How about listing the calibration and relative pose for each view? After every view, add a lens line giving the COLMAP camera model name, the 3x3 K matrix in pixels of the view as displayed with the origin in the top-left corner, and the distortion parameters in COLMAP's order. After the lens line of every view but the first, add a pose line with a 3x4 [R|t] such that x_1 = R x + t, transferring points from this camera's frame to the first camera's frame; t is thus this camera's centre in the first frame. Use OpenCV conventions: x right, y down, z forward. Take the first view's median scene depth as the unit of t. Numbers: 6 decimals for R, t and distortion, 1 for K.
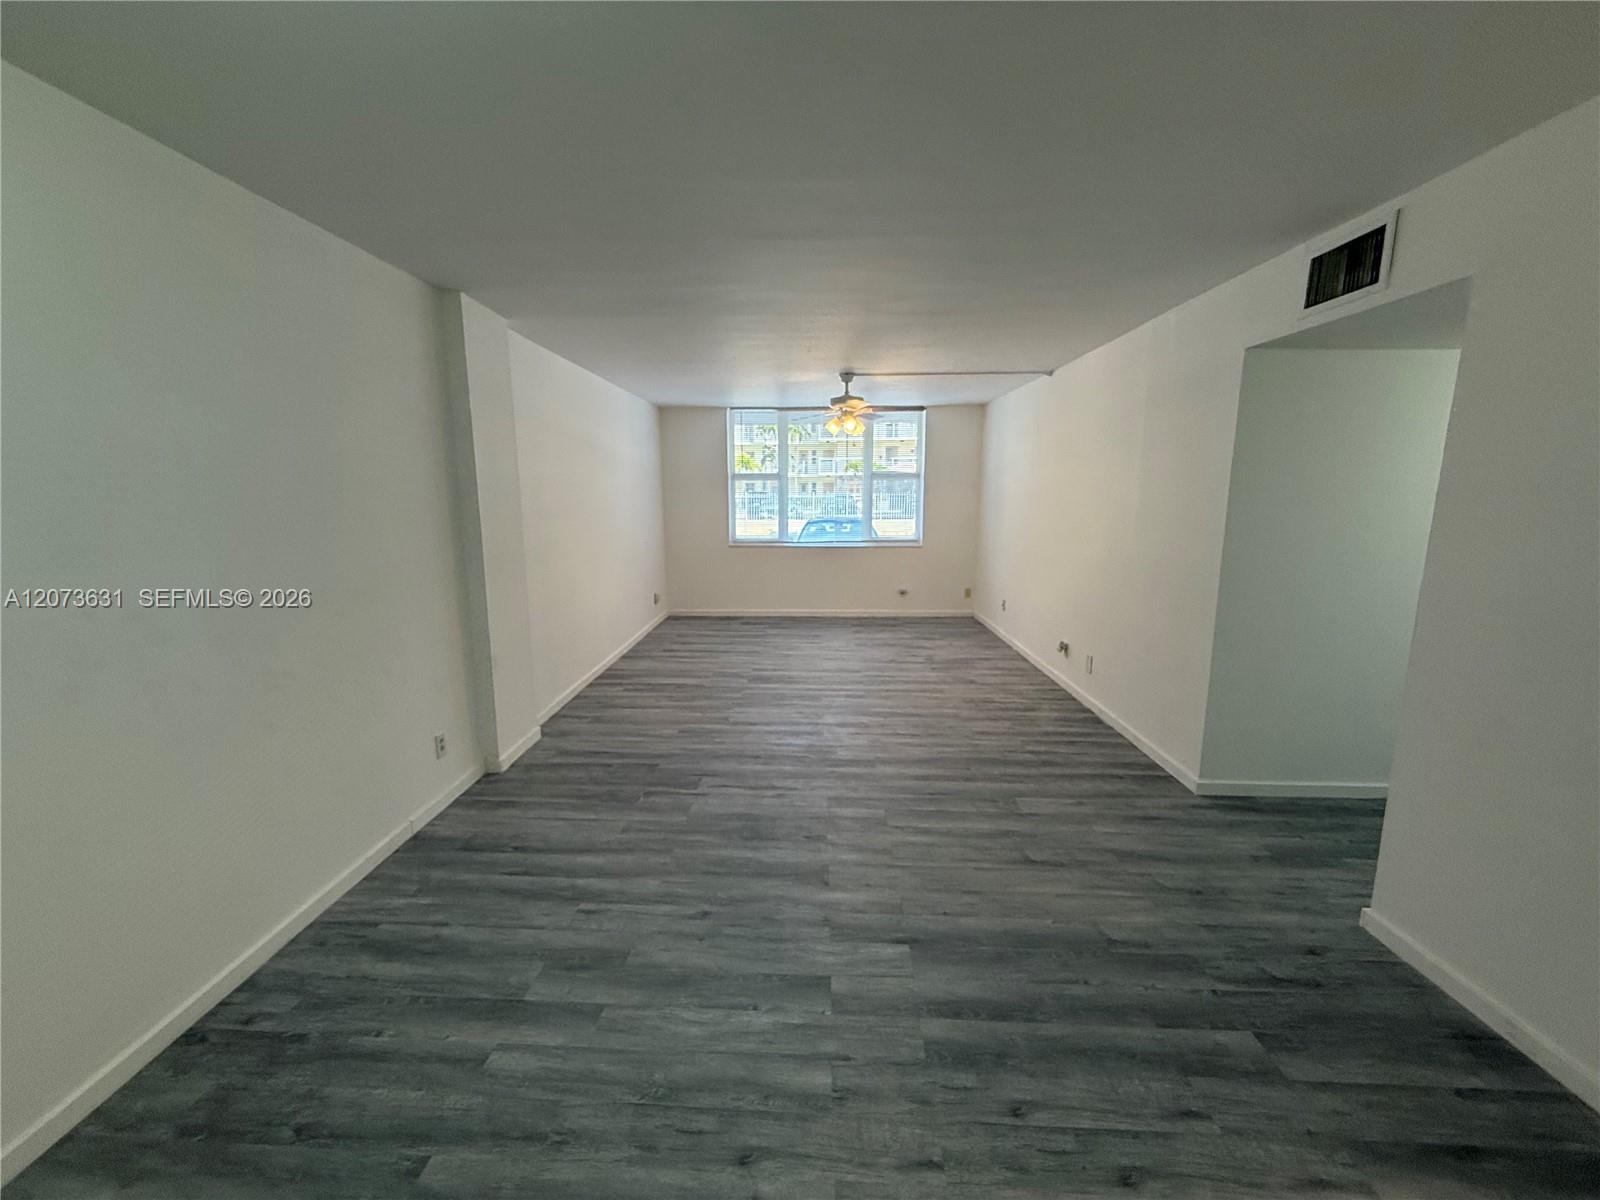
lens RADIAL K [[640.9, 0, 796.6], [0, 640.9, 600.1], [0, 0, 1]] dist [-0.001189, 0.000163]
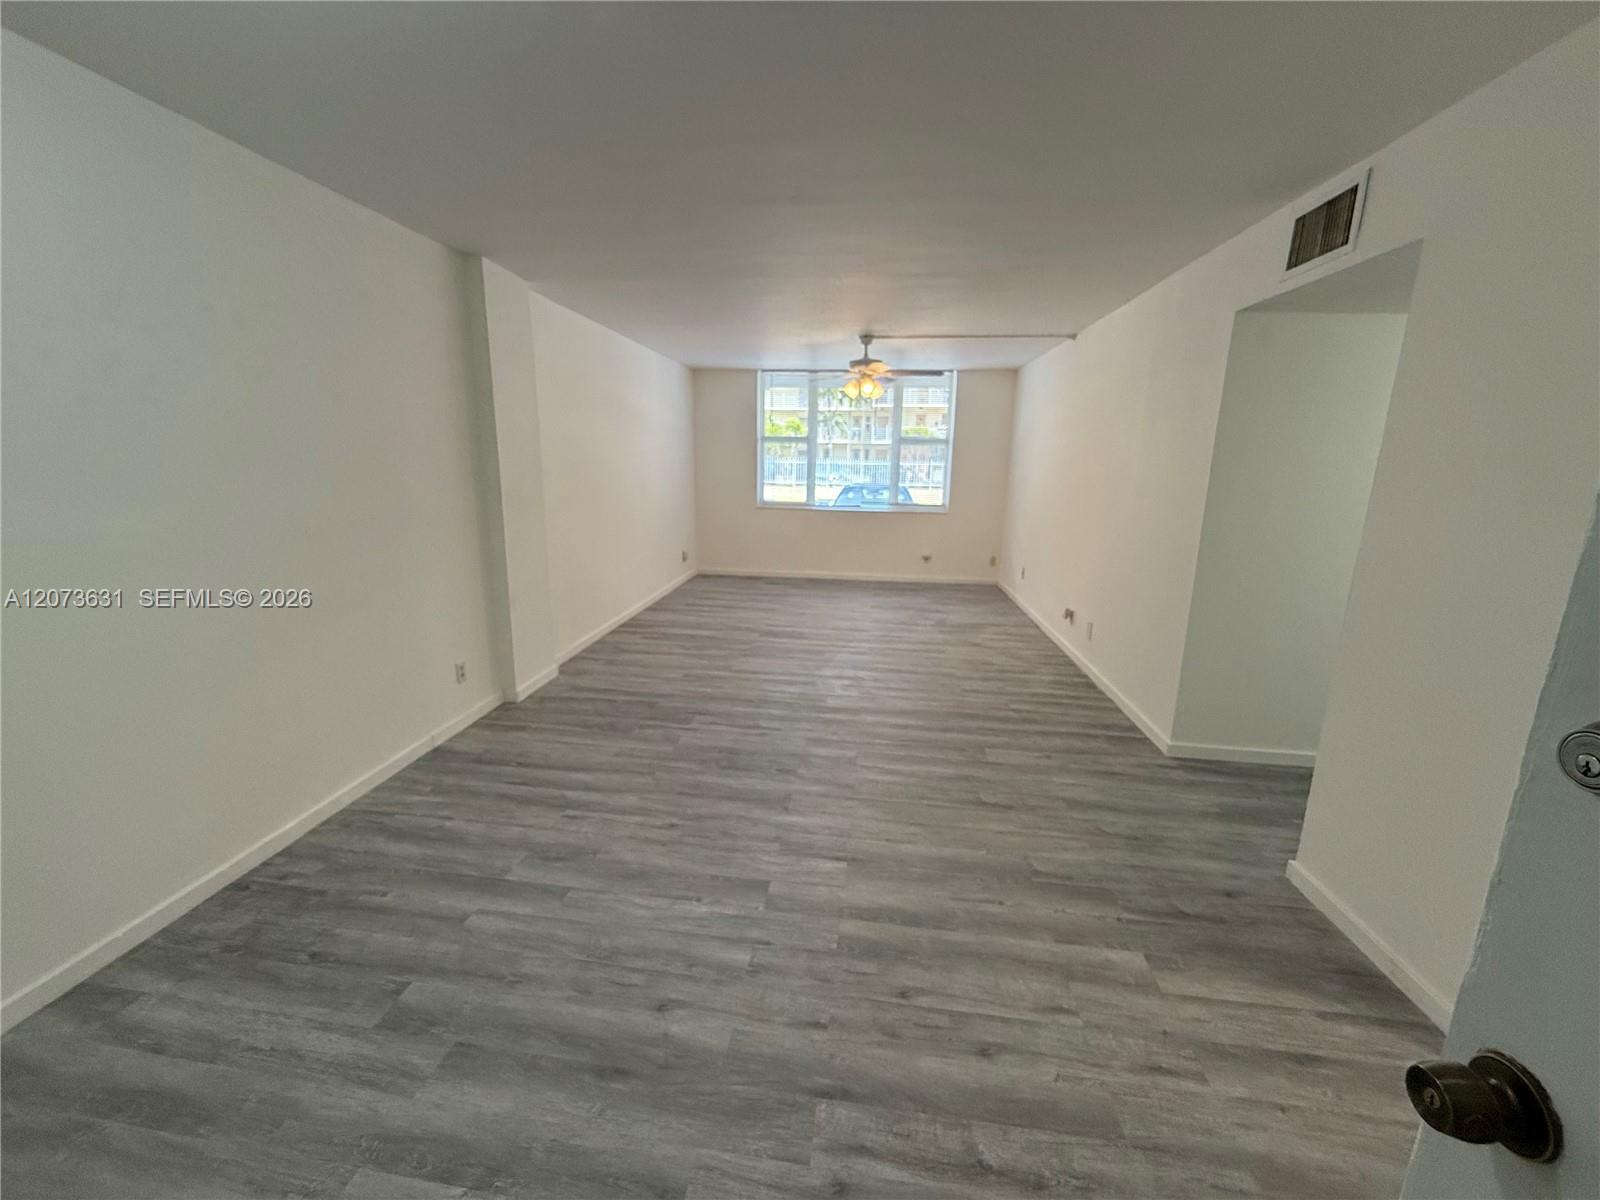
lens RADIAL K [[643.5, 0, 796.3], [0, 643.5, 599.5], [0, 0, 1]] dist [-0.000735, -0.000148]
pose [[0.996030, 0.038158, -0.080427, 0.133654], [-0.034297, 0.998217, 0.048853, 0.029933], [0.082148, -0.045901, 0.995563, -0.075223]]
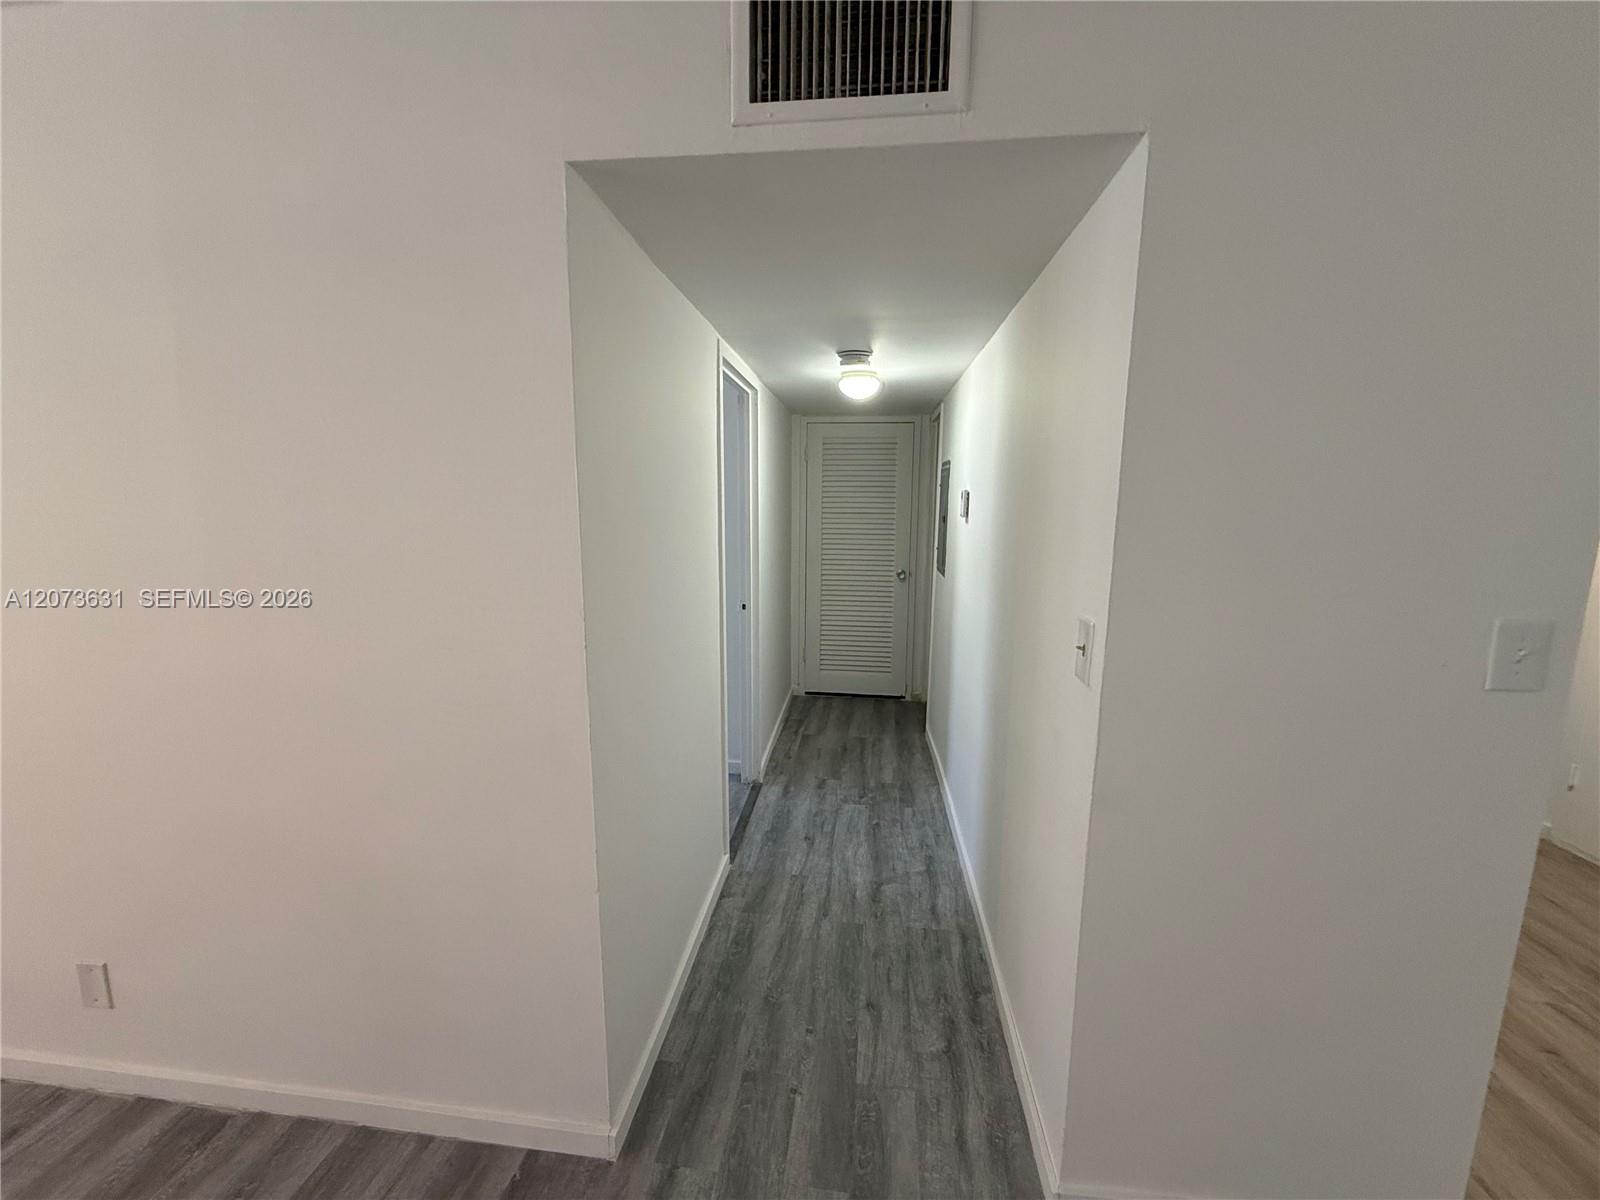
lens RADIAL K [[643.5, 0, 796.3], [0, 643.5, 599.5], [0, 0, 1]] dist [-0.000735, -0.000148]
pose [[0.085705, -0.156322, 0.983981, 0.298369], [0.162168, 0.976633, 0.141030, -0.172182], [-0.983034, 0.147483, 0.109053, 0.950464]]
